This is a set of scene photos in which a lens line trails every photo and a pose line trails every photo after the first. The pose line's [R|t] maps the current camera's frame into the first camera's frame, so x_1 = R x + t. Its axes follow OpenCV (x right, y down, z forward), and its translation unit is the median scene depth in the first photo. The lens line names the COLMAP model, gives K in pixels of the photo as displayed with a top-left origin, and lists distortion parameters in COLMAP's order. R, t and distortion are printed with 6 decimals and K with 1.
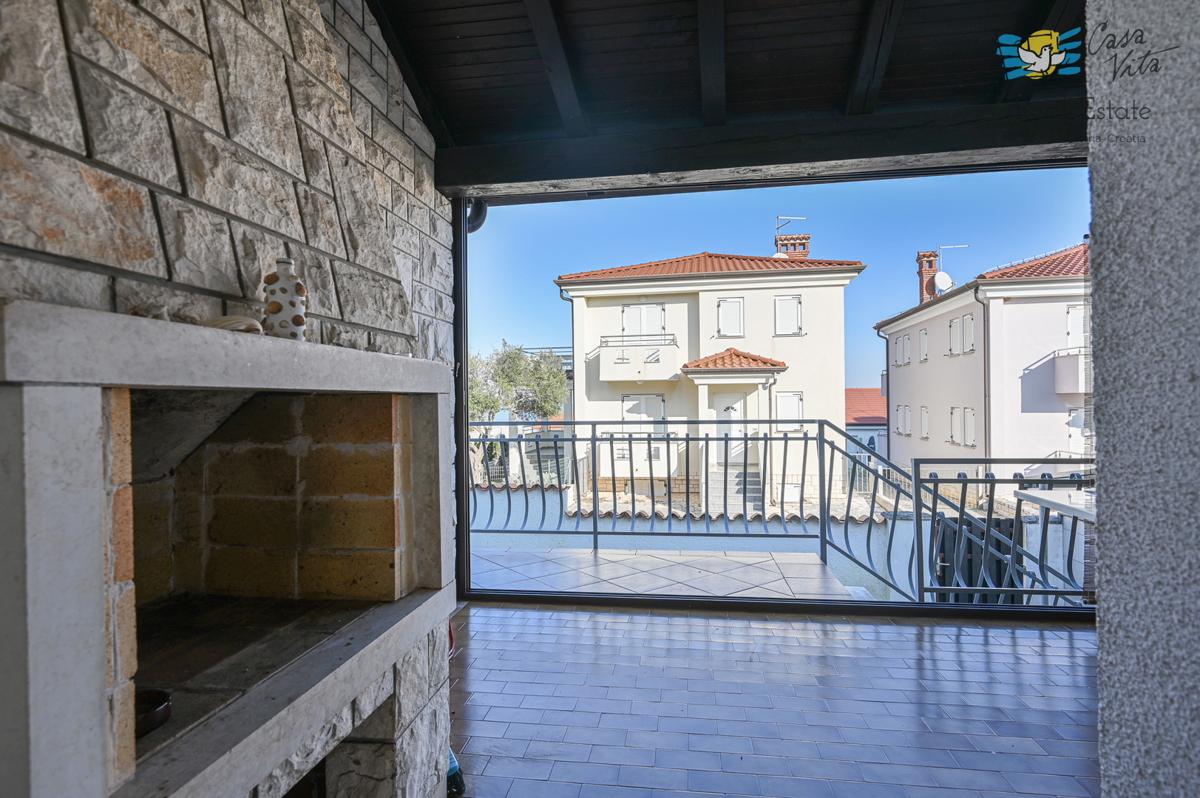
lens RADIAL K [[607.9, 0, 604.6], [0, 607.9, 404.0], [0, 0, 1]] dist [0.001505, 0.000732]
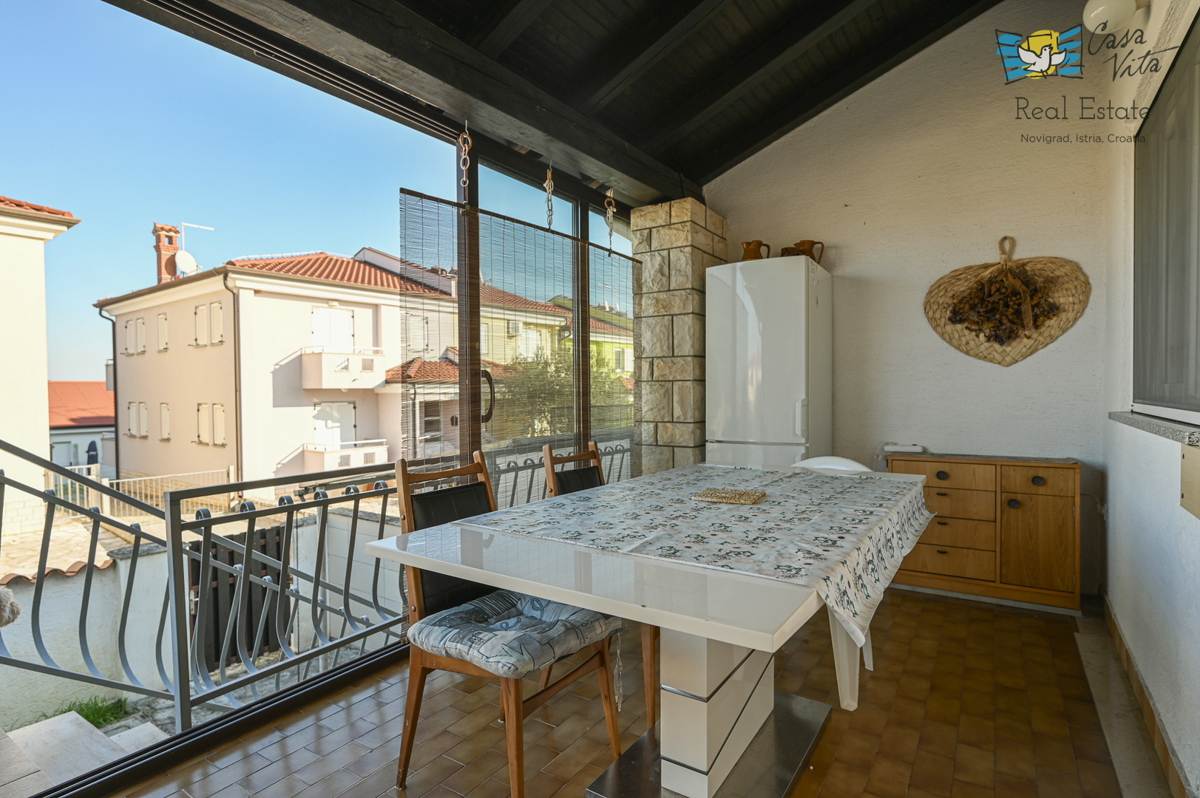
lens RADIAL K [[607.9, 0, 606.5], [0, 607.9, 398.2], [0, 0, 1]] dist [0.001505, 0.000732]
pose [[0.439901, -0.006877, 0.898020, 0.030581], [0.008034, 0.999961, 0.003722, -0.000898], [-0.898011, 0.005577, 0.439939, 0.067404]]
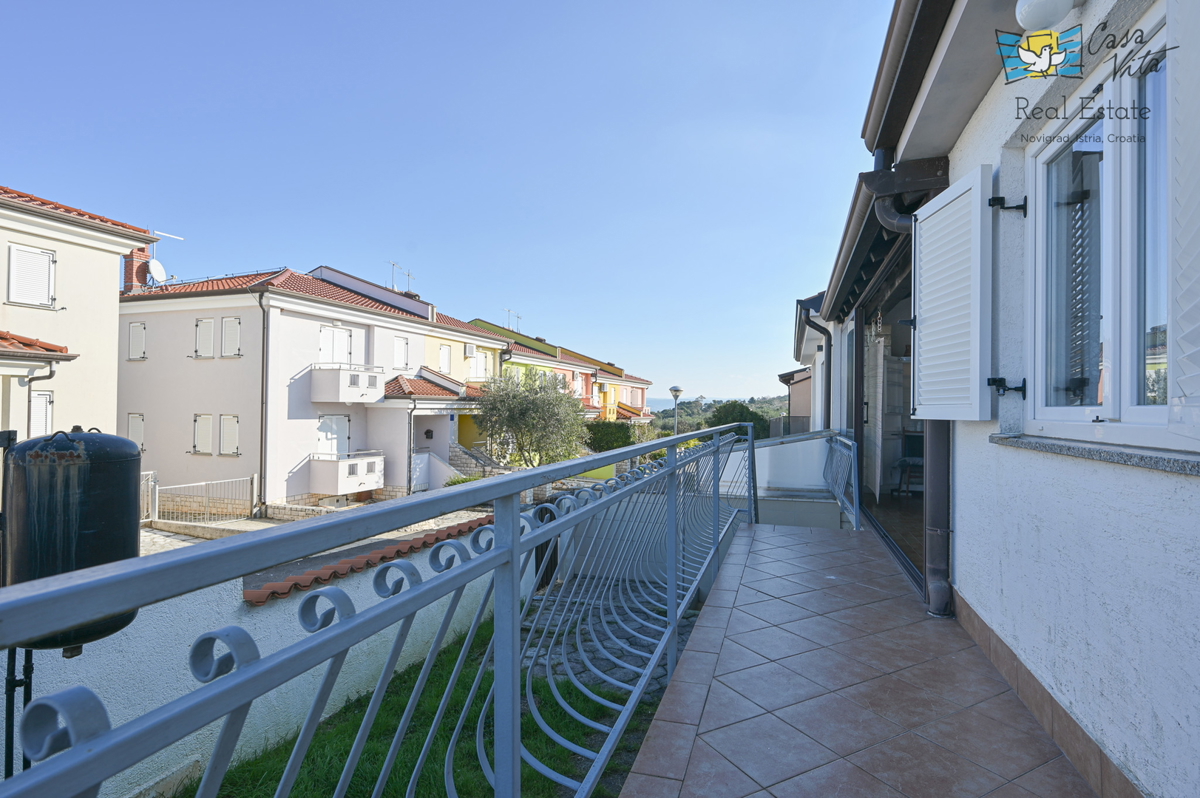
lens RADIAL K [[607.9, 0, 609.9], [0, 607.9, 407.1], [0, 0, 1]] dist [0.001505, 0.000732]
pose [[0.160555, 0.014259, 0.986924, -0.254199], [-0.008102, 0.999881, -0.013128, 0.001852], [-0.986994, -0.005888, 0.160652, 0.265962]]
